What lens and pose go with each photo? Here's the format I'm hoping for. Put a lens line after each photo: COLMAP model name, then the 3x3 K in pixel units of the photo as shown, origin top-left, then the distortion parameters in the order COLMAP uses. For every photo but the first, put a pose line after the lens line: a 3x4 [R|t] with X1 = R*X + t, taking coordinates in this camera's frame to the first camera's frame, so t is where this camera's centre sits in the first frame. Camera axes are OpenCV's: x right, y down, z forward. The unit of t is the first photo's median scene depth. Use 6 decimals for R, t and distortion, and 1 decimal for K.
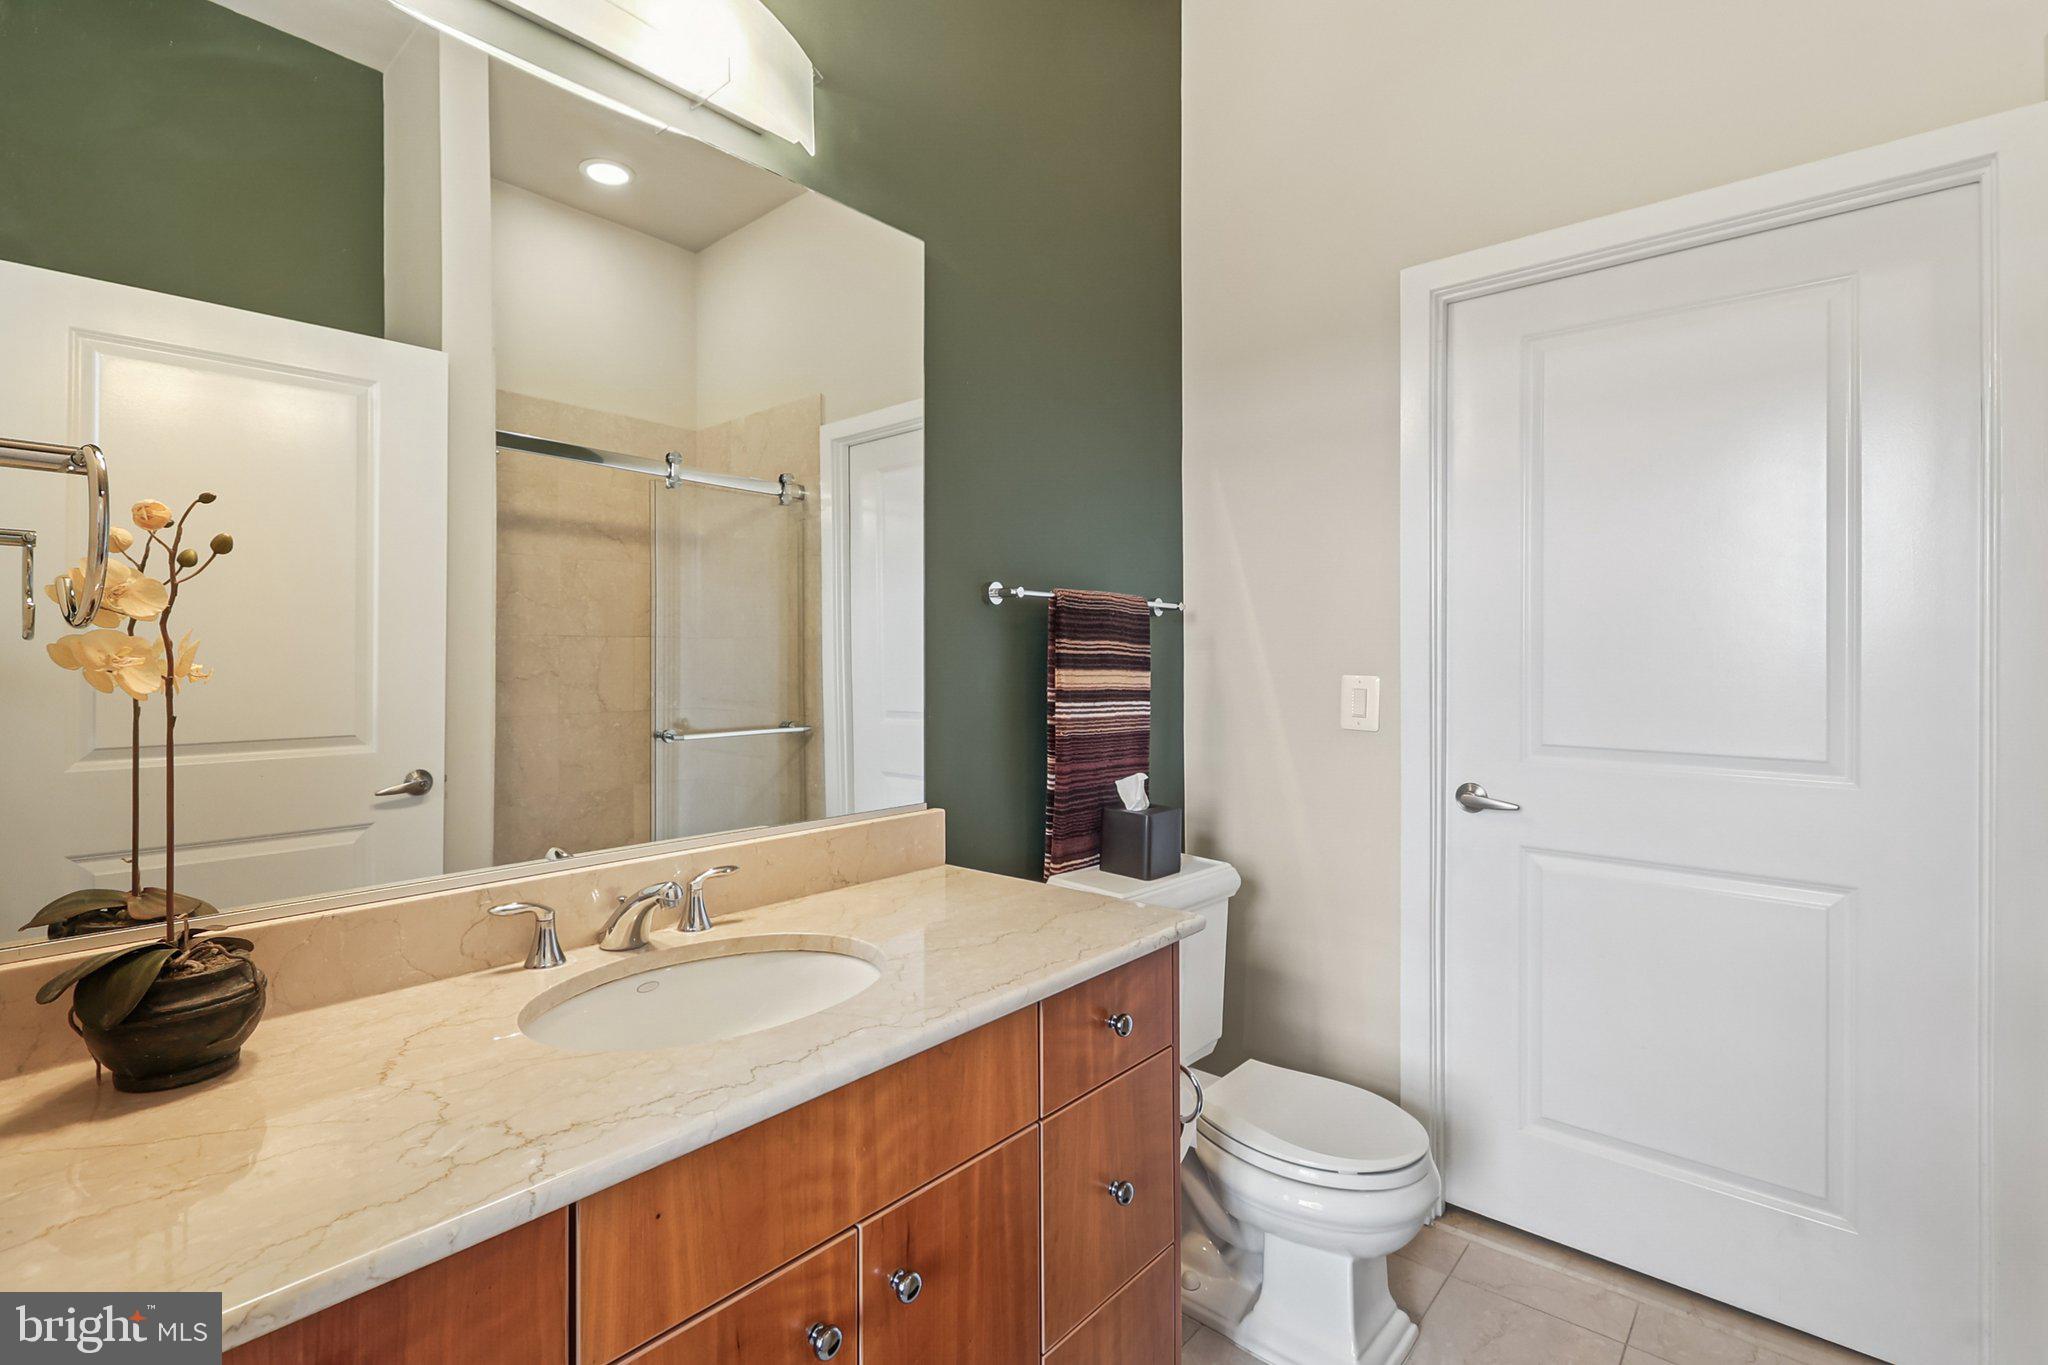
lens RADIAL K [[947.8, 0, 1028.1], [0, 947.8, 668.1], [0, 0, 1]] dist [0.014530, -0.008474]
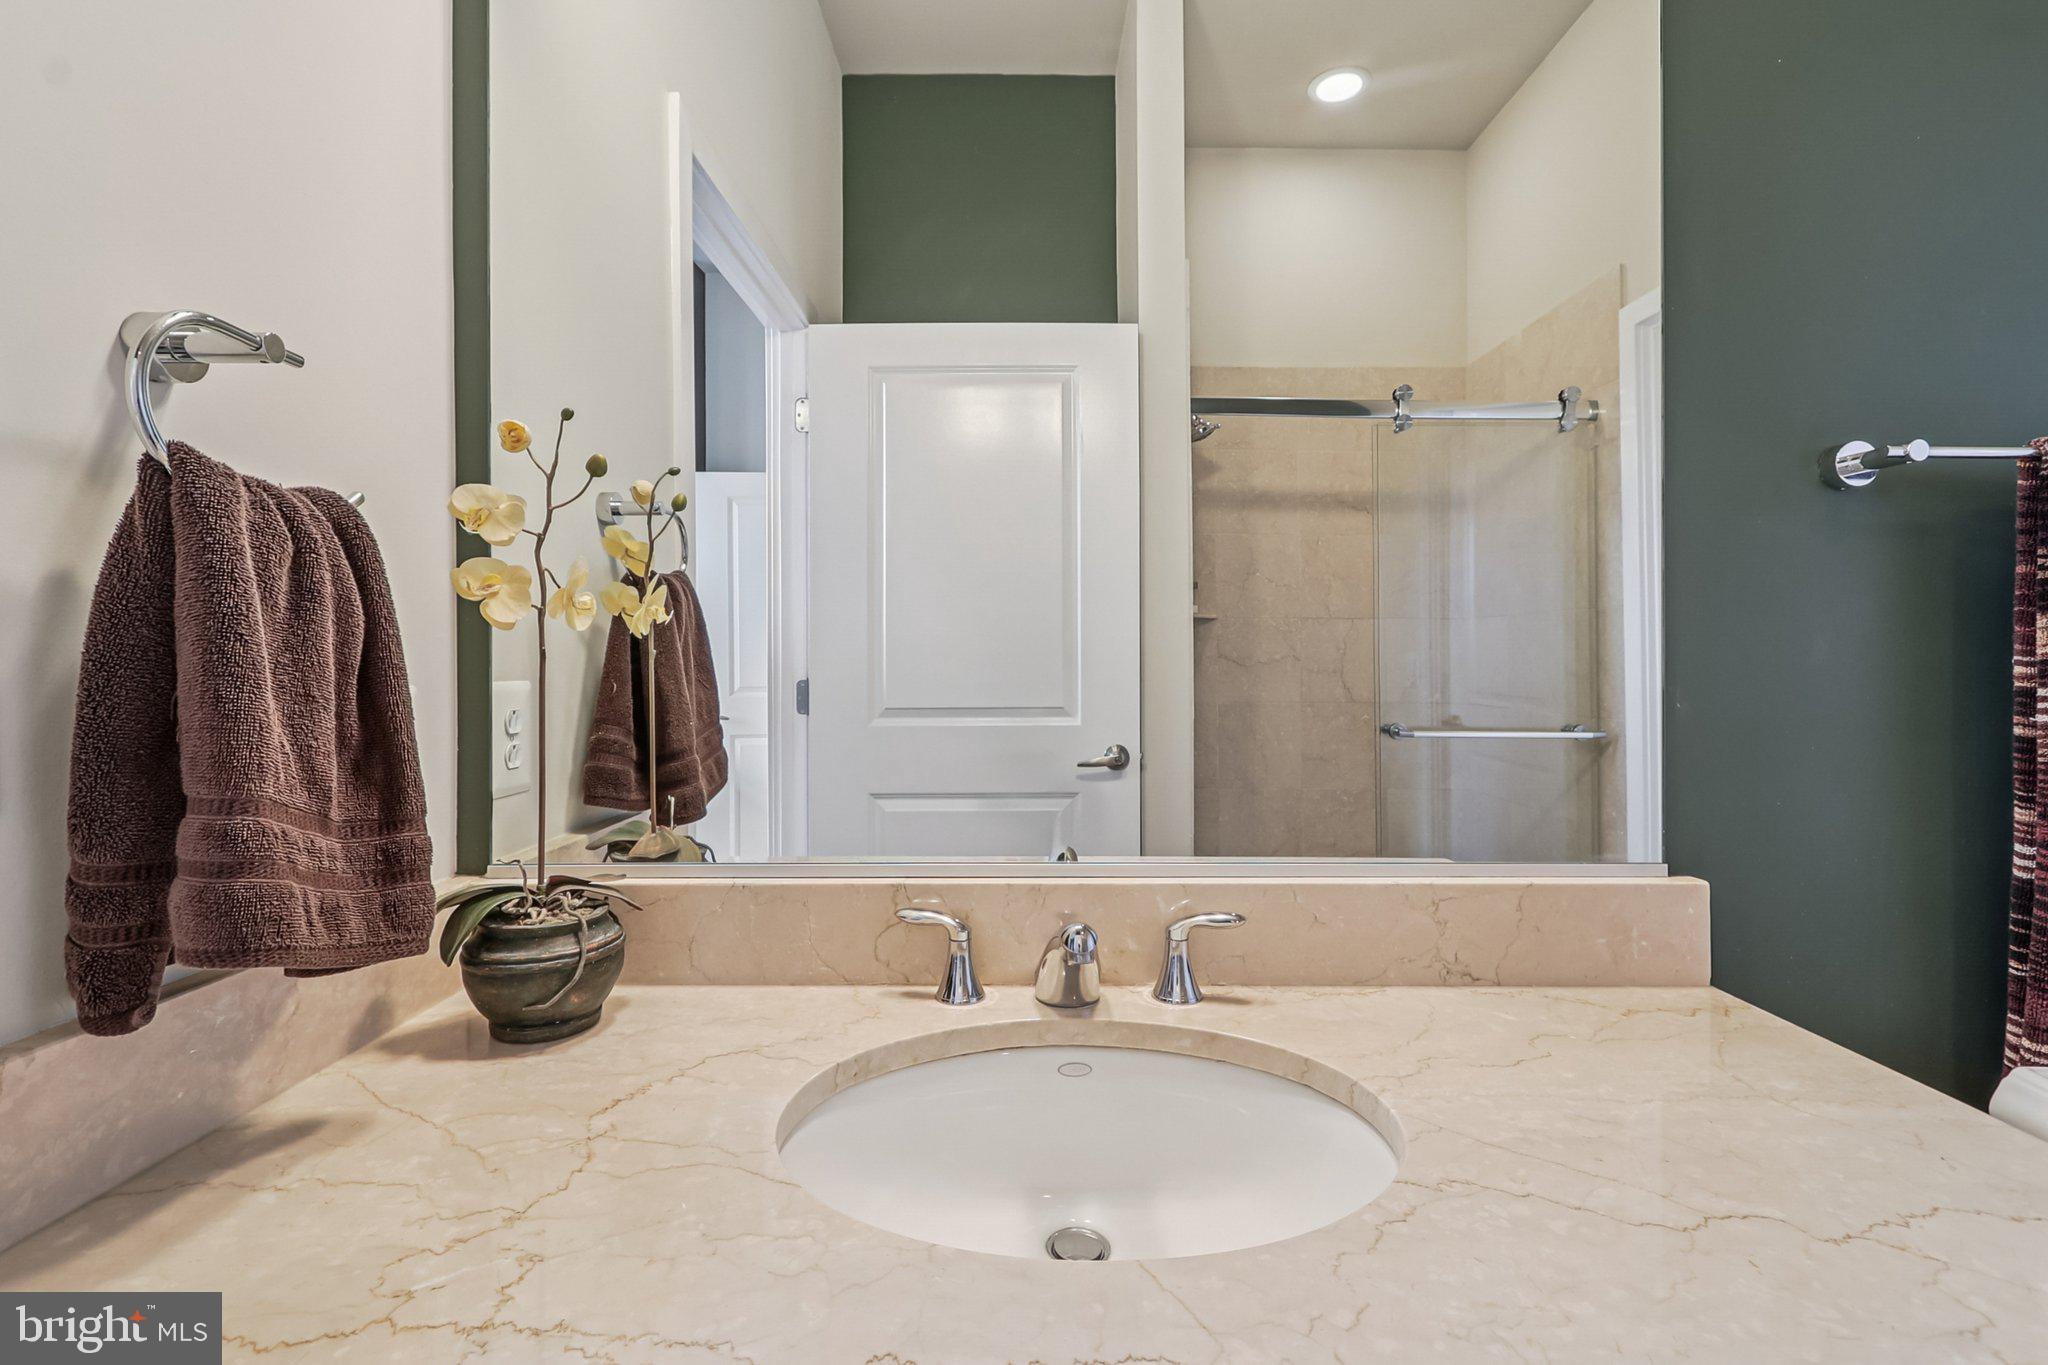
lens RADIAL K [[947.8, 0, 1028.1], [0, 947.8, 668.1], [0, 0, 1]] dist [0.014530, -0.008474]
pose [[0.651098, 0.003062, -0.758987, 0.063438], [-0.006562, 0.999977, -0.001595, 0.031747], [0.758965, 0.006019, 0.651103, 0.348561]]
